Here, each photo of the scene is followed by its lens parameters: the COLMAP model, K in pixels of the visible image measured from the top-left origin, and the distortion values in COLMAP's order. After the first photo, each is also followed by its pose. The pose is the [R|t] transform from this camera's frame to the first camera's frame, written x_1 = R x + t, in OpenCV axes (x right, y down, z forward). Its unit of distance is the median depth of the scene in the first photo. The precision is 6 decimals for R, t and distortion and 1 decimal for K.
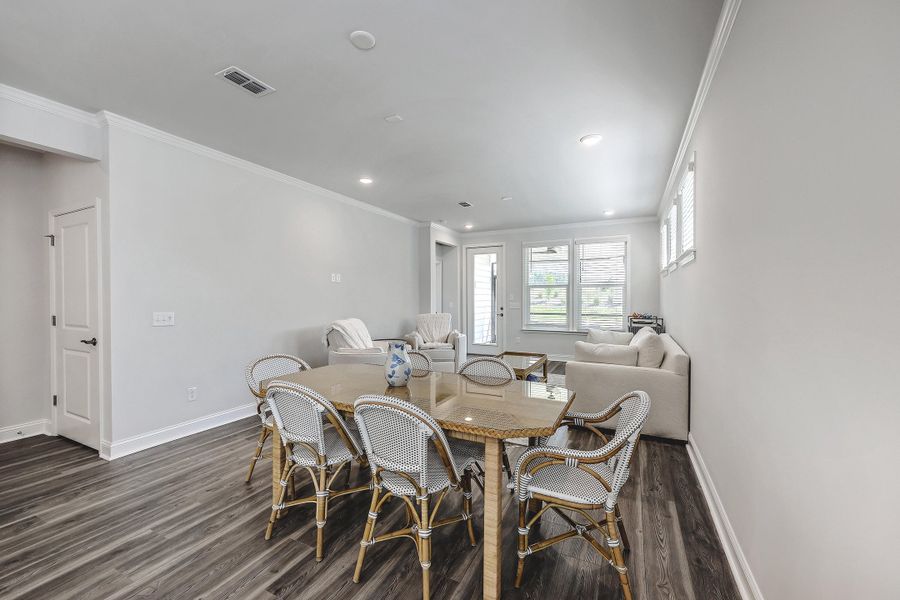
lens RADIAL K [[365.8, 0, 453.4], [0, 365.8, 300.3], [0, 0, 1]] dist [0.001799, 0.000238]
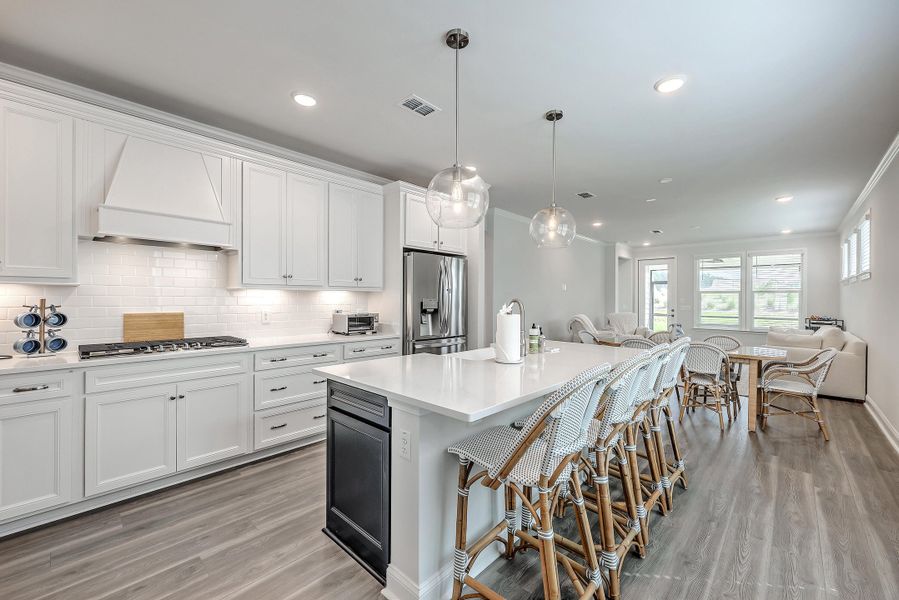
lens RADIAL K [[376.3, 0, 453.1], [0, 376.3, 297.4], [0, 0, 1]] dist [0.010153, 0.000456]
pose [[0.961759, 0.006599, -0.273818, -0.260526], [-0.009995, 0.999889, -0.011010, 0.000928], [0.273715, 0.013326, 0.961719, -0.452439]]
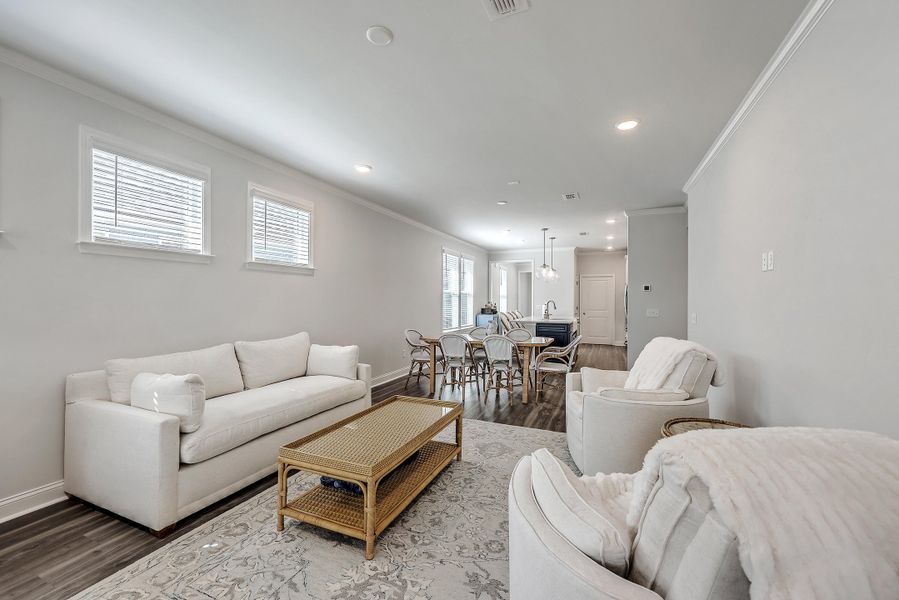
lens RADIAL K [[357.5, 0, 451.7], [0, 357.5, 305.4], [0, 0, 1]] dist [0.001556, 0.000117]
pose [[-0.998662, -0.002397, -0.051664, 0.071810], [-0.003574, 0.999736, 0.022706, -0.011283], [0.051596, 0.022861, -0.998406, 1.096685]]
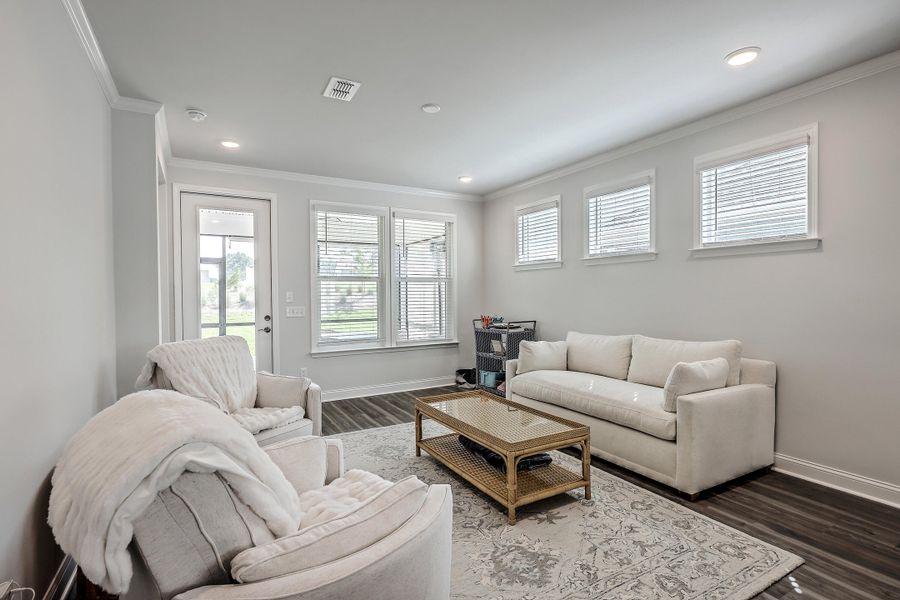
lens RADIAL K [[433.5, 0, 450.0], [0, 433.5, 300.0], [0, 0, 1]] dist [-0.001516, -0.000091]
pose [[0.556135, -0.012521, 0.830998, -0.288577], [0.011271, 0.999908, 0.007523, -0.006321], [-0.831016, 0.005183, 0.556225, 0.509276]]
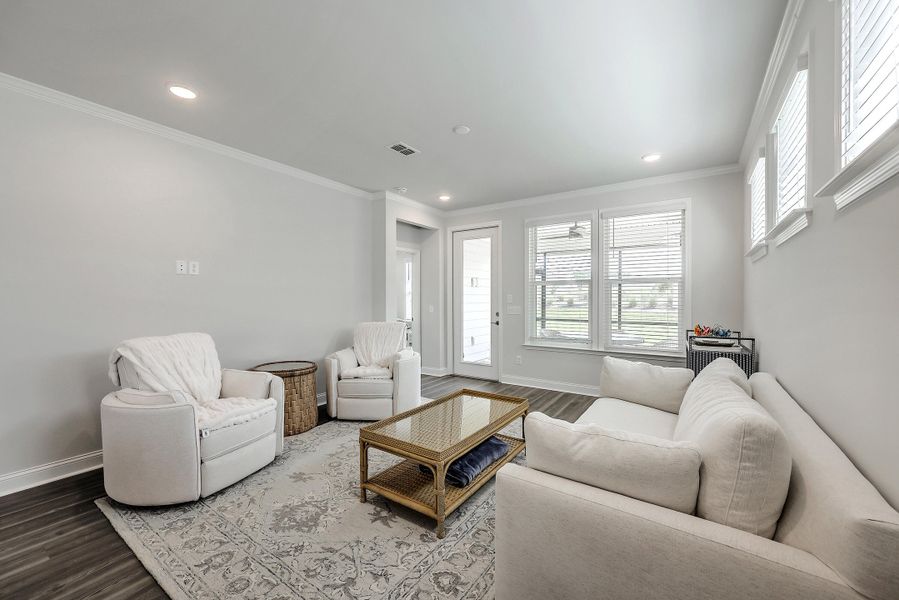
lens RADIAL K [[363.7, 0, 455.0], [0, 363.7, 298.9], [0, 0, 1]] dist [-0.001694, -0.000247]
pose [[0.990663, 0.002895, -0.136301, 0.173792], [-0.003713, 0.999977, -0.005746, -0.003783], [0.136281, 0.006199, 0.990651, 0.340386]]
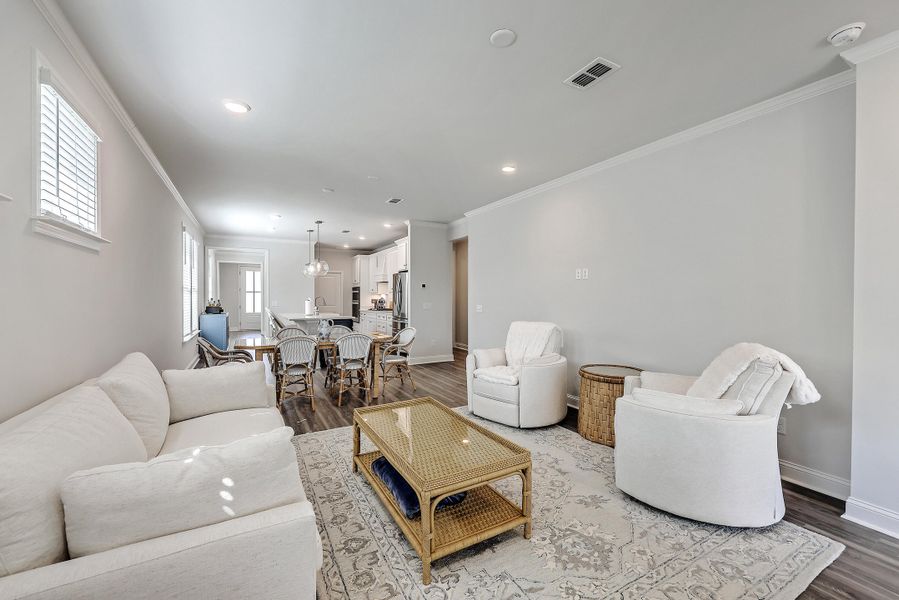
lens RADIAL K [[365.4, 0, 452.9], [0, 365.4, 300.3], [0, 0, 1]] dist [0.001799, 0.000238]
pose [[-0.564827, 0.006363, -0.825185, 0.393093], [-0.008521, 0.999872, 0.013543, -0.008132], [0.825165, 0.014681, -0.564700, 0.942493]]
